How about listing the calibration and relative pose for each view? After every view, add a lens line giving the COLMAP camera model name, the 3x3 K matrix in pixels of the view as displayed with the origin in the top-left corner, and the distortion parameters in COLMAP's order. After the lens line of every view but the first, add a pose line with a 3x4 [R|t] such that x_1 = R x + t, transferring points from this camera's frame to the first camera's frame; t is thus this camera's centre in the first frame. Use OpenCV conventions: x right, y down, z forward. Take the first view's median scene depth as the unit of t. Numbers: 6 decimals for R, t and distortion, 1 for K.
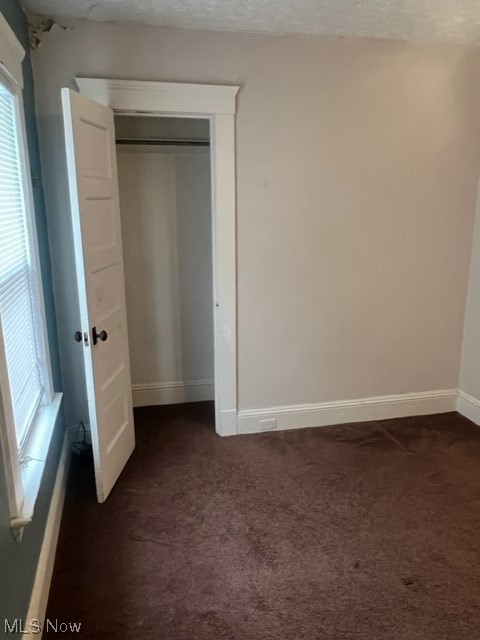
lens RADIAL K [[484.3, 0, 226.4], [0, 484.3, 316.8], [0, 0, 1]] dist [-0.003932, -0.004867]
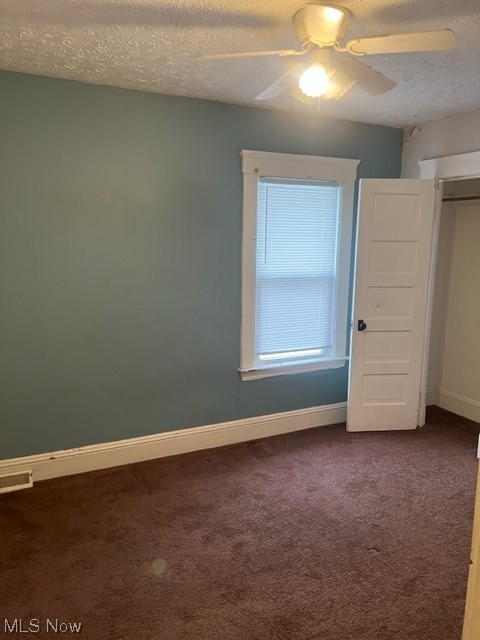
lens RADIAL K [[476.9, 0, 240.0], [0, 476.9, 320.0], [0, 0, 1]] dist [0.087903, -0.101569]
pose [[0.244799, 0.178589, -0.952985, 1.054808], [-0.249777, 0.961331, 0.115992, -0.054081], [0.936849, 0.209639, 0.279940, 0.156487]]
